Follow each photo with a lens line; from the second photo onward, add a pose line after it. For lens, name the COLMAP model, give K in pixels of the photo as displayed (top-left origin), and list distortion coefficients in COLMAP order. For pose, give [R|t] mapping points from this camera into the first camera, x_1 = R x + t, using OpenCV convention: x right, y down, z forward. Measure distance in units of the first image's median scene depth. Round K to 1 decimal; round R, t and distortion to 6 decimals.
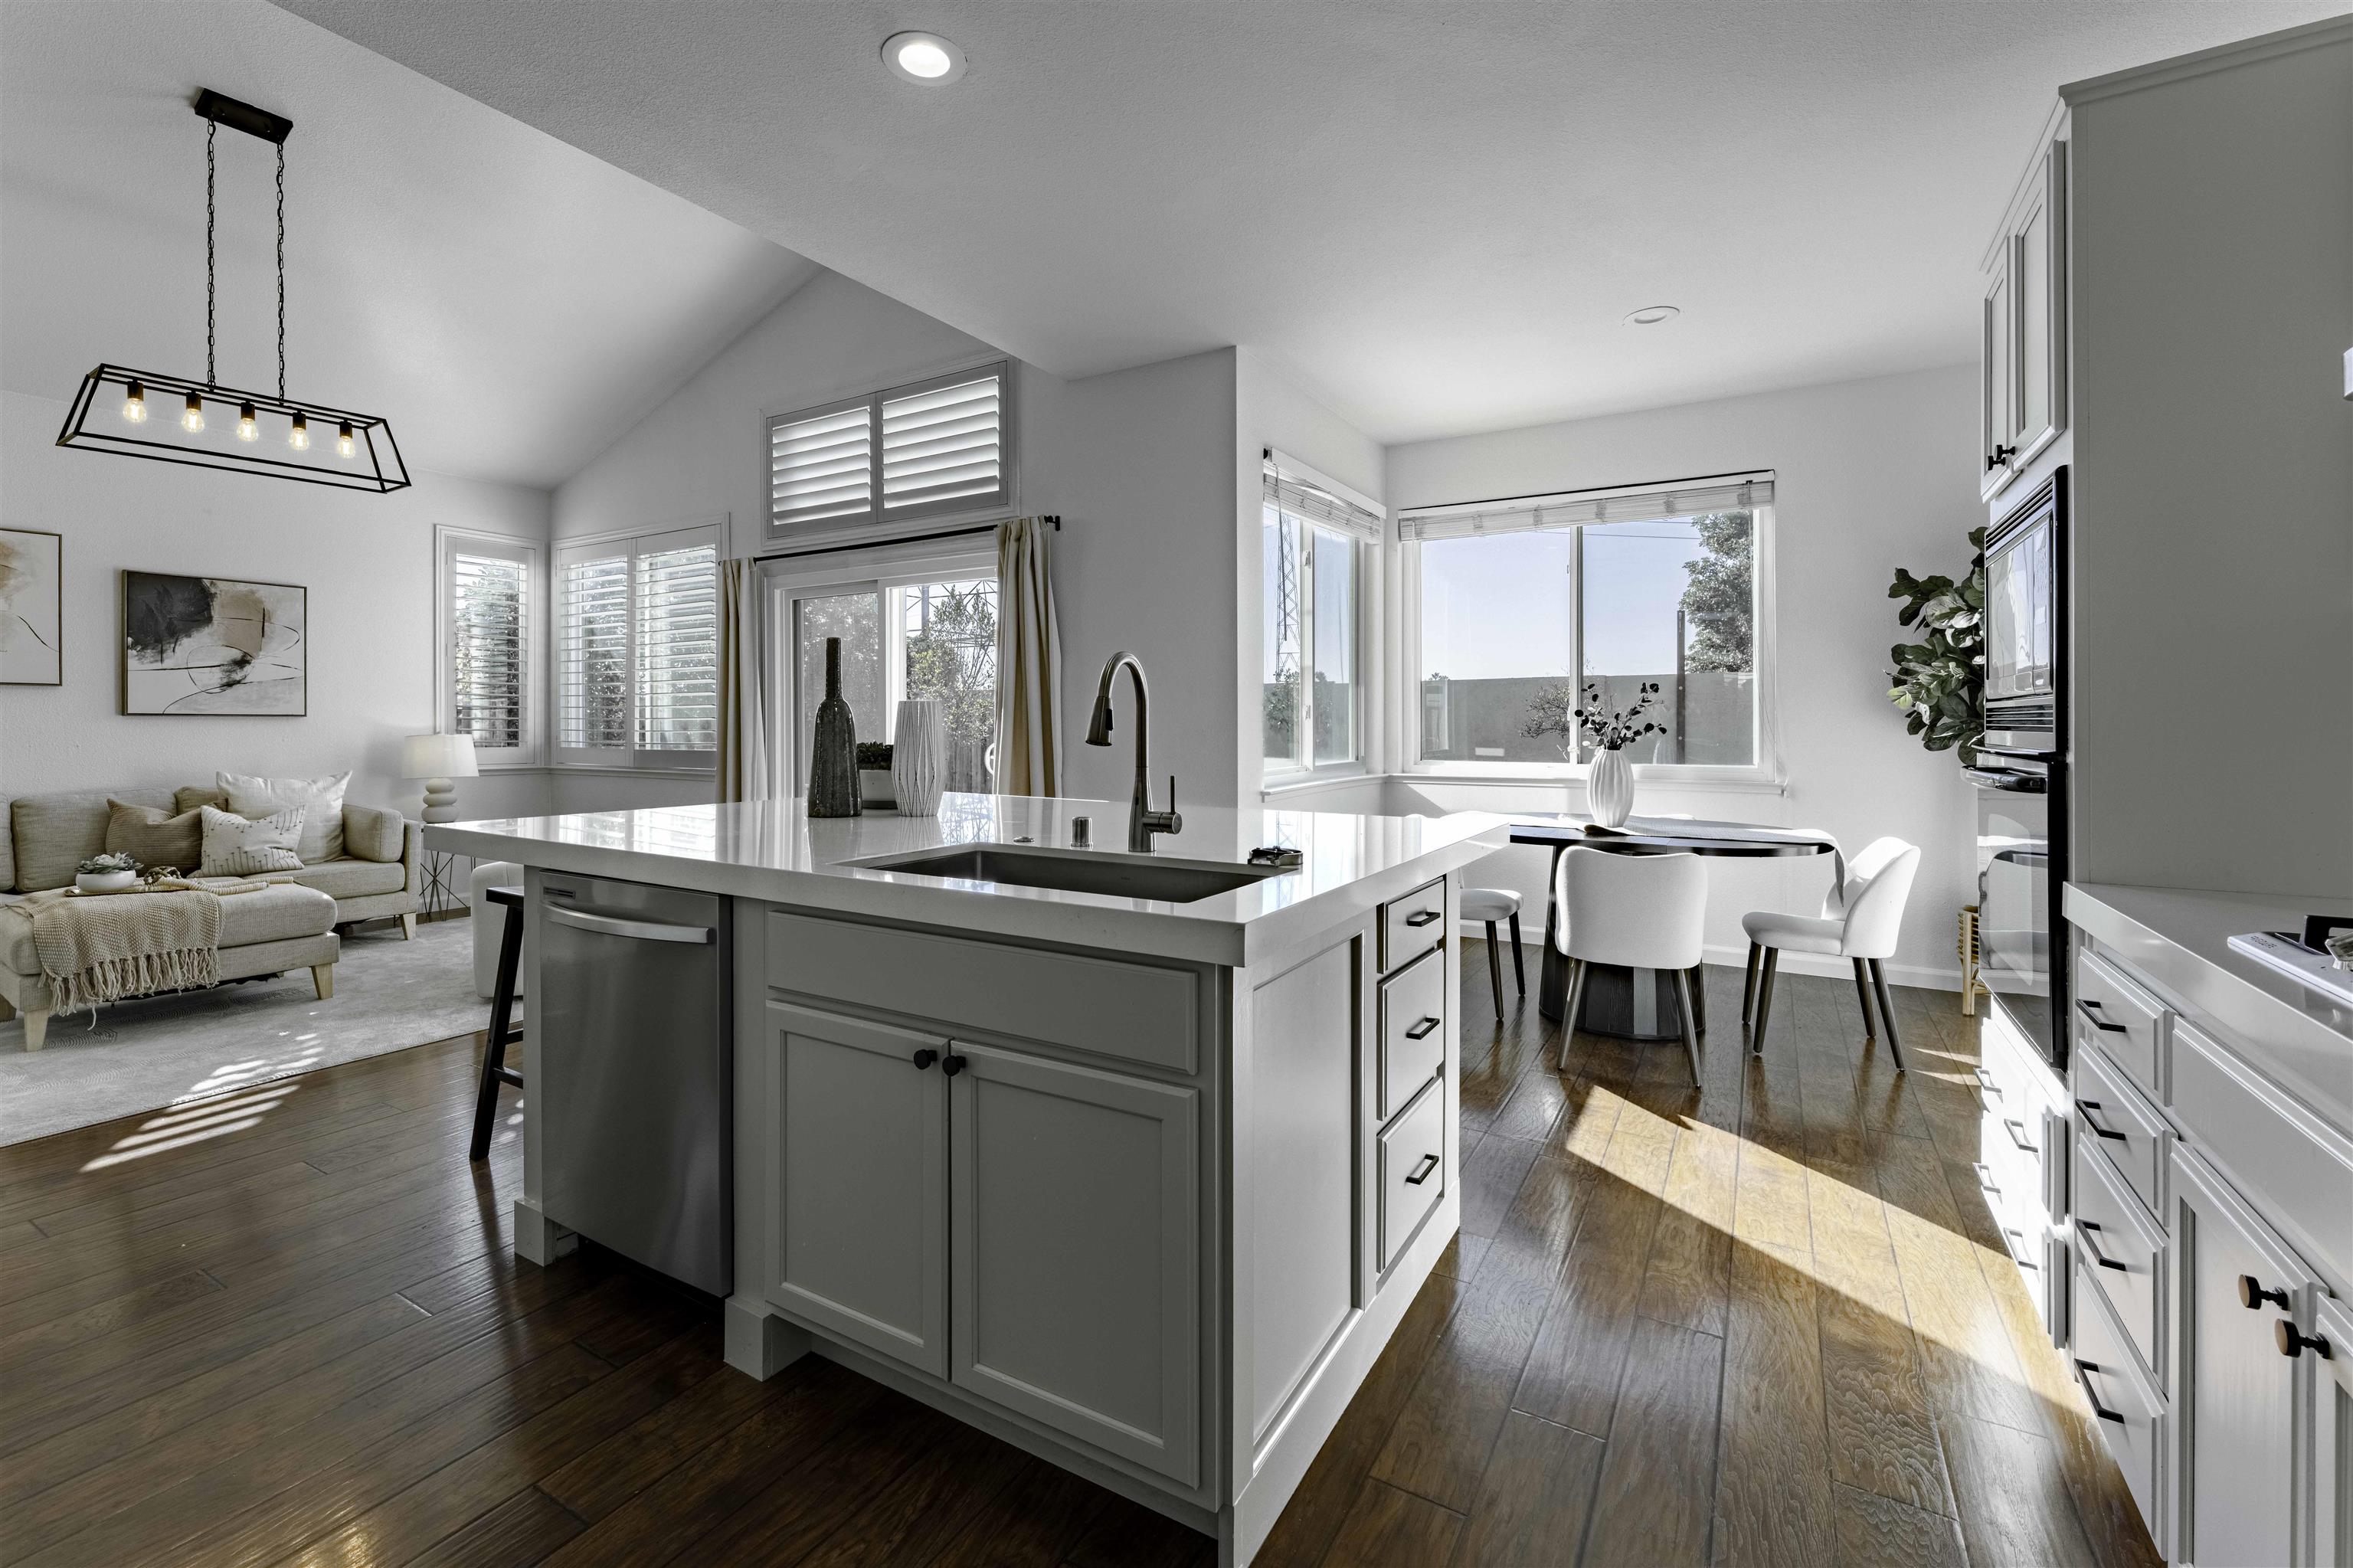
lens RADIAL K [[1023.1, 0, 1164.0], [0, 1023.1, 724.1], [0, 0, 1]] dist [0.003855, 0.000169]
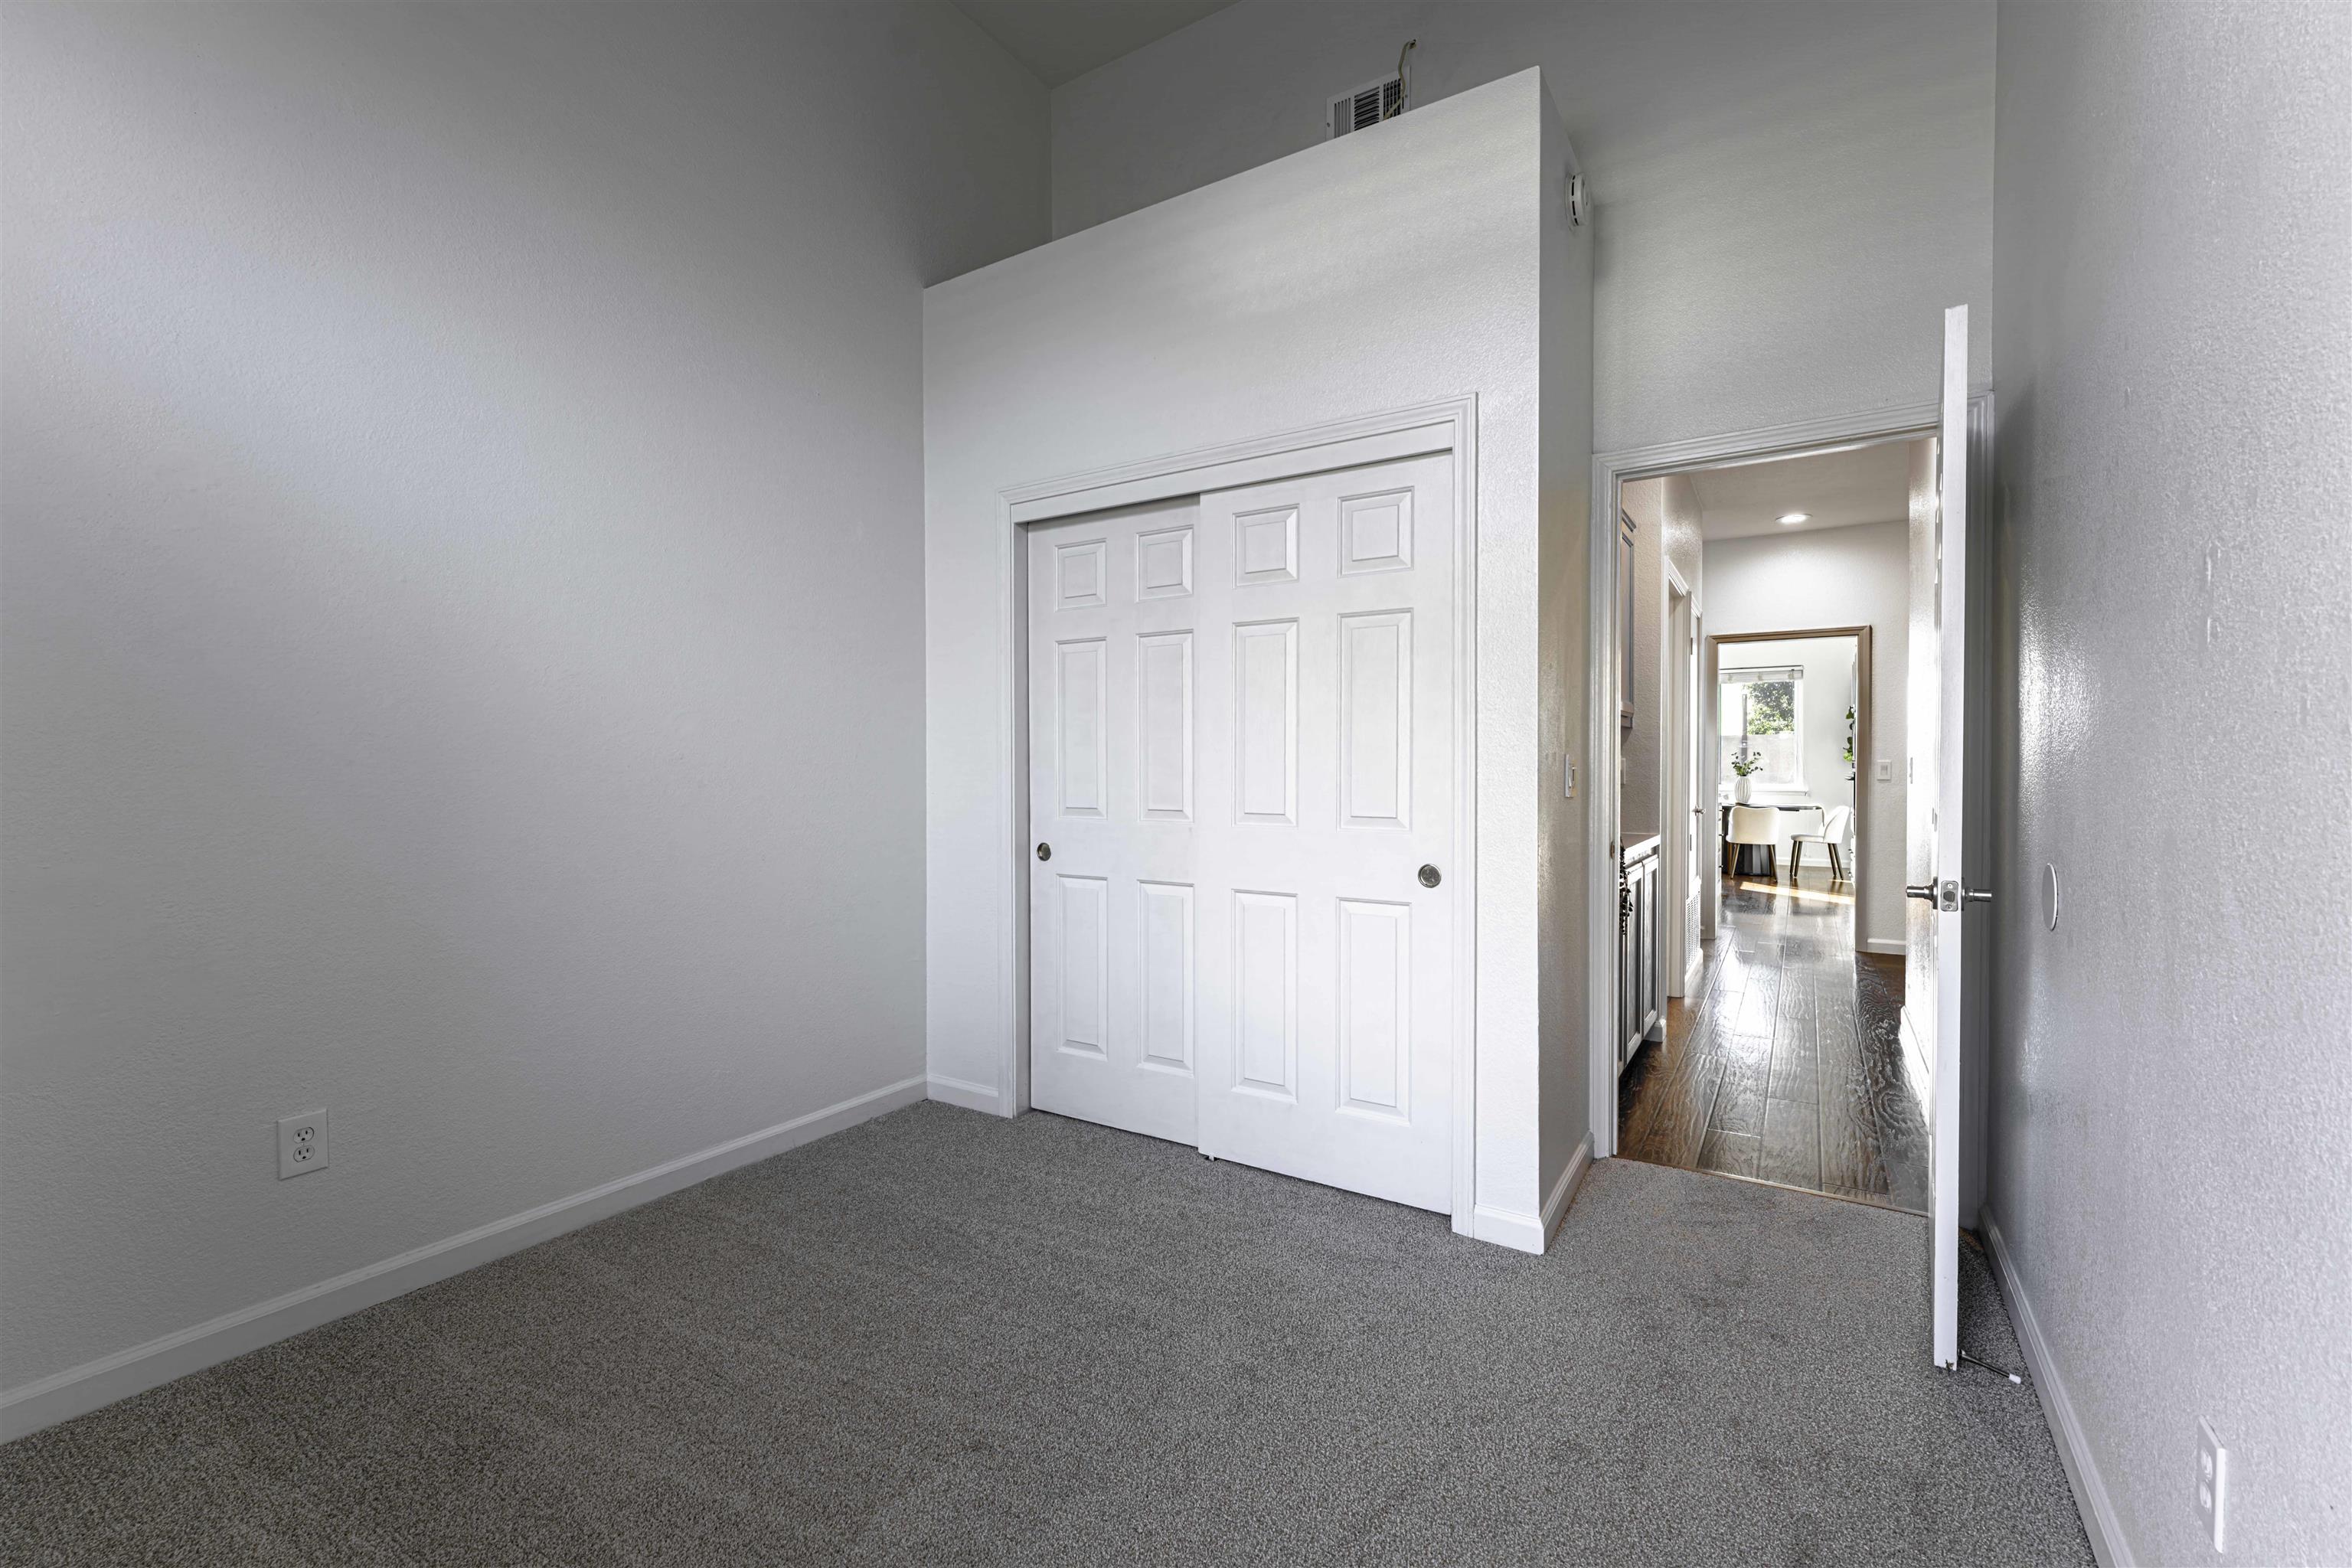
lens RADIAL K [[967.2, 0, 1180.0], [0, 967.2, 772.7], [0, 0, 1]] dist [-0.001517, -0.000354]
pose [[0.999213, 0.004310, -0.039422, -0.985521], [-0.004008, 0.999962, 0.007720, 0.004180], [0.039454, -0.007556, 0.999193, -1.683029]]
